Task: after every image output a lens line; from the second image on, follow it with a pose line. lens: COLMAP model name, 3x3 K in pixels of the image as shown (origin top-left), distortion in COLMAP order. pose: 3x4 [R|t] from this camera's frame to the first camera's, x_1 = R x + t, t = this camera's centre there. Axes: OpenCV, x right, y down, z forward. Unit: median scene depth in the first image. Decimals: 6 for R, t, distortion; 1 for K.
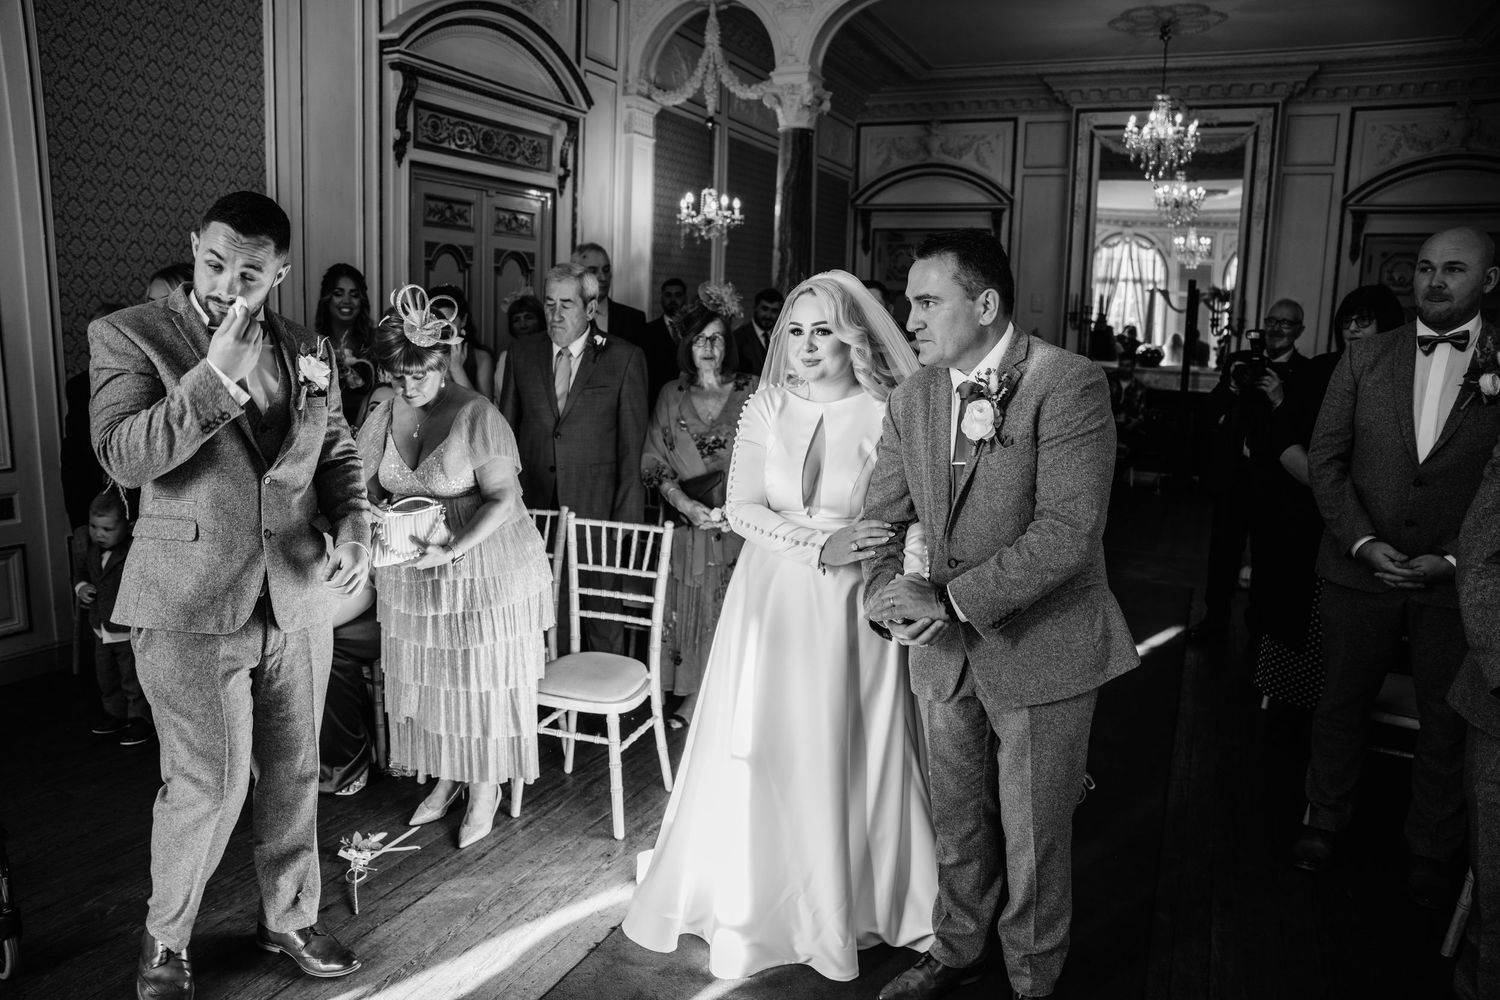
lens RADIAL K [[1034.0, 0, 750.0], [0, 1034.0, 500.0], [0, 0, 1]] dist [-0.161820, 0.126050]
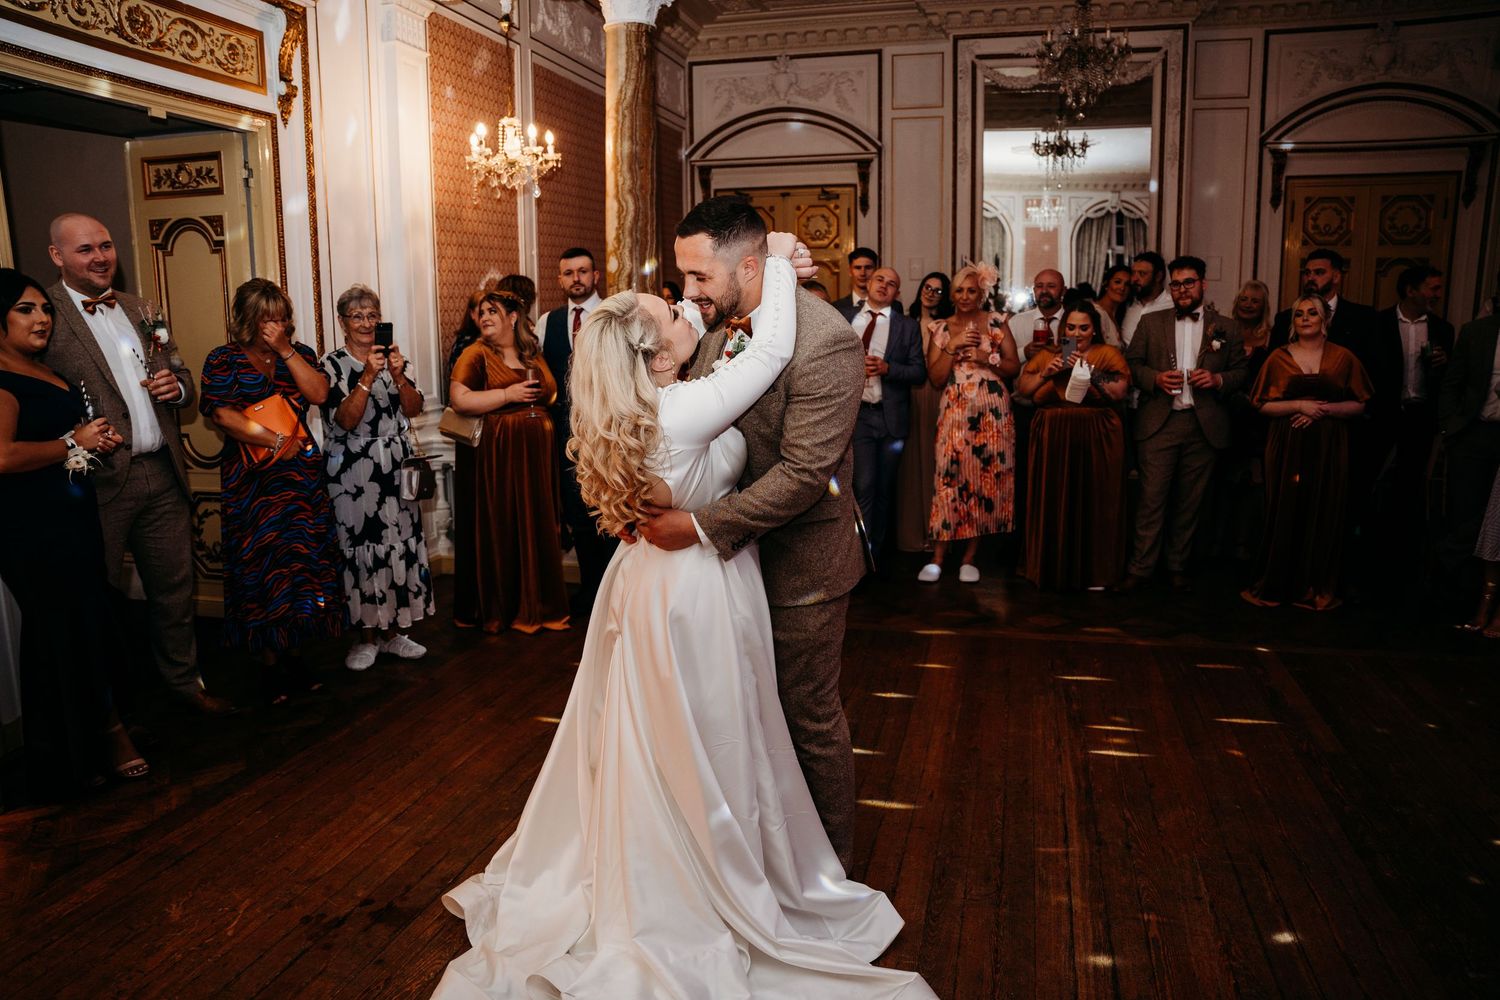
lens RADIAL K [[1041.2, 0, 750.0], [0, 1041.2, 500.0], [0, 0, 1]] dist [-0.163859, 0.123052]
pose [[0.983980, -0.069594, 0.164136, -0.007522], [0.067871, 0.997564, 0.016094, -0.032026], [-0.164857, -0.004696, 0.986306, 0.219574]]
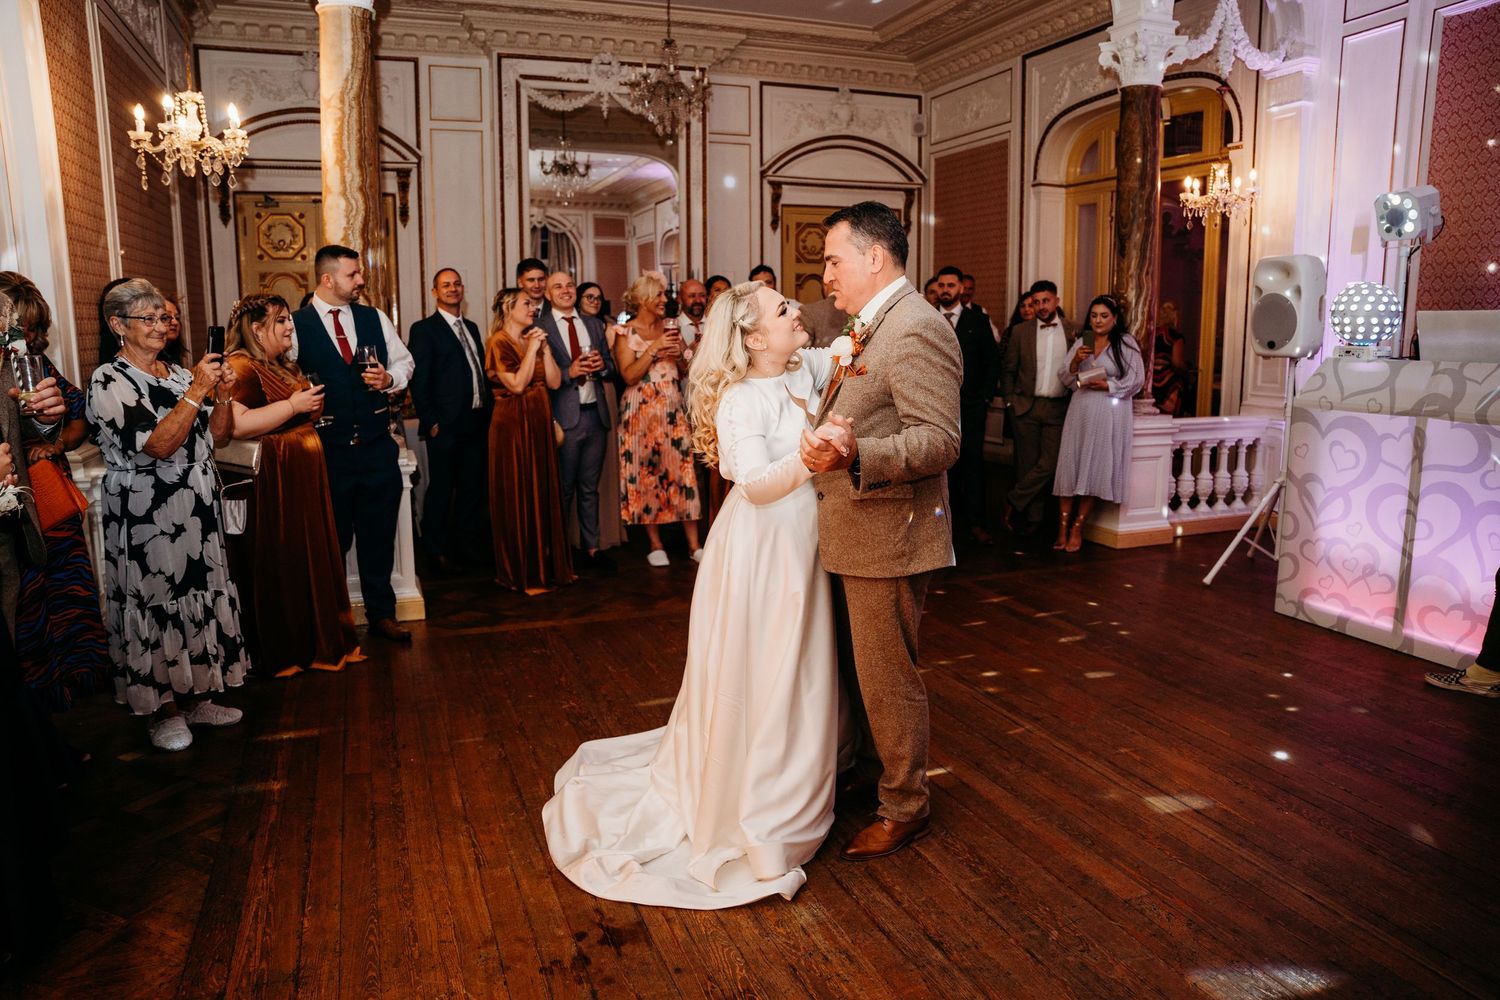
lens RADIAL K [[1034.0, 0, 750.0], [0, 1034.0, 500.0], [0, 0, 1]] dist [-0.161820, 0.126050]
pose [[0.707680, -0.151569, 0.690084, -0.191512], [0.144565, 0.987117, 0.068557, -0.044950], [-0.691585, 0.051246, 0.720475, 0.283005]]
